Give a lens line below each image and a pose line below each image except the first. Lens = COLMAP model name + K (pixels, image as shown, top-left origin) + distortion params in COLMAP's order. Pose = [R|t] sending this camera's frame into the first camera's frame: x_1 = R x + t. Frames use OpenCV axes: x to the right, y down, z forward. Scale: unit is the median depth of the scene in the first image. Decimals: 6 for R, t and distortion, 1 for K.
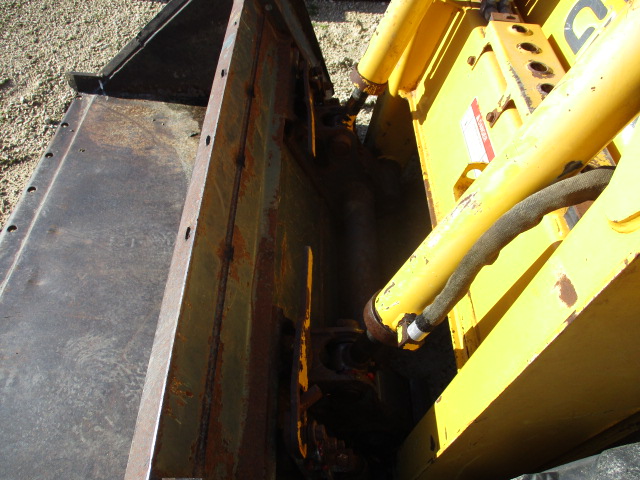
lens RADIAL K [[534.8, 0, 319.8], [0, 534.8, 243.4], [0, 0, 1]] dist [-0.026893, -0.005057]
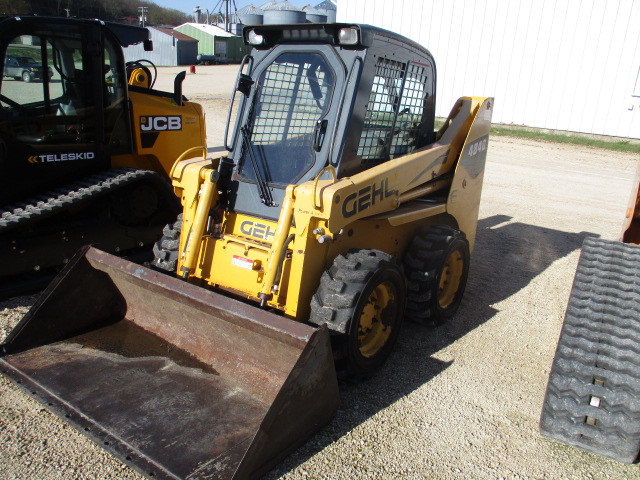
lens RADIAL K [[534.8, 0, 319.8], [0, 534.8, 243.4], [0, 0, 1]] dist [-0.026893, -0.005057]
pose [[0.583880, -0.232919, 0.777710, -2.104388], [0.594174, 0.775383, -0.213866, 0.751663], [-0.553210, 0.586967, 0.591125, -1.384686]]
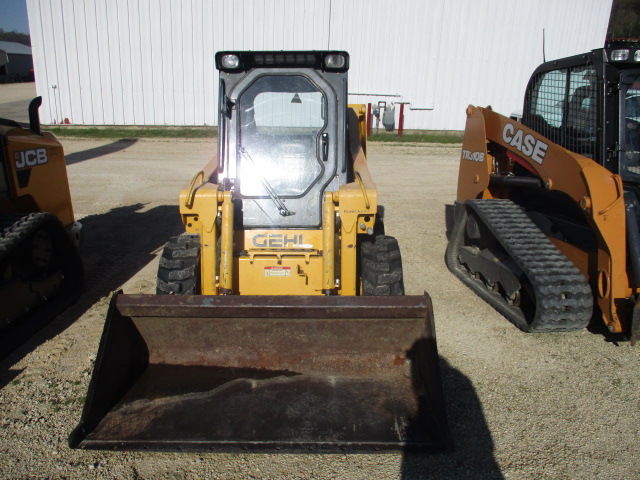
lens RADIAL K [[534.8, 0, 319.8], [0, 534.8, 243.4], [0, 0, 1]] dist [-0.026893, -0.005057]
pose [[0.017137, -0.292365, 0.956153, -3.250923], [0.761200, 0.623863, 0.177117, -0.772504], [-0.648291, 0.724788, 0.233239, -0.169177]]
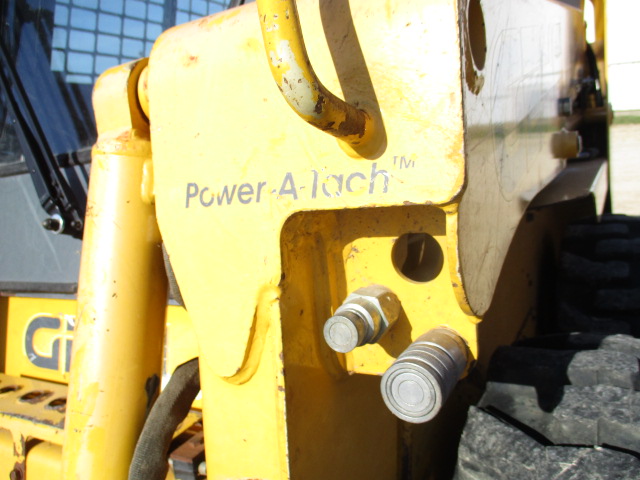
lens RADIAL K [[534.8, 0, 319.8], [0, 534.8, 243.4], [0, 0, 1]] dist [-0.026893, -0.005057]
pose [[0.465069, -0.262211, 0.845551, -0.035390], [0.755128, 0.616010, -0.224305, 0.065033], [-0.462053, 0.742816, 0.484491, 0.177824]]
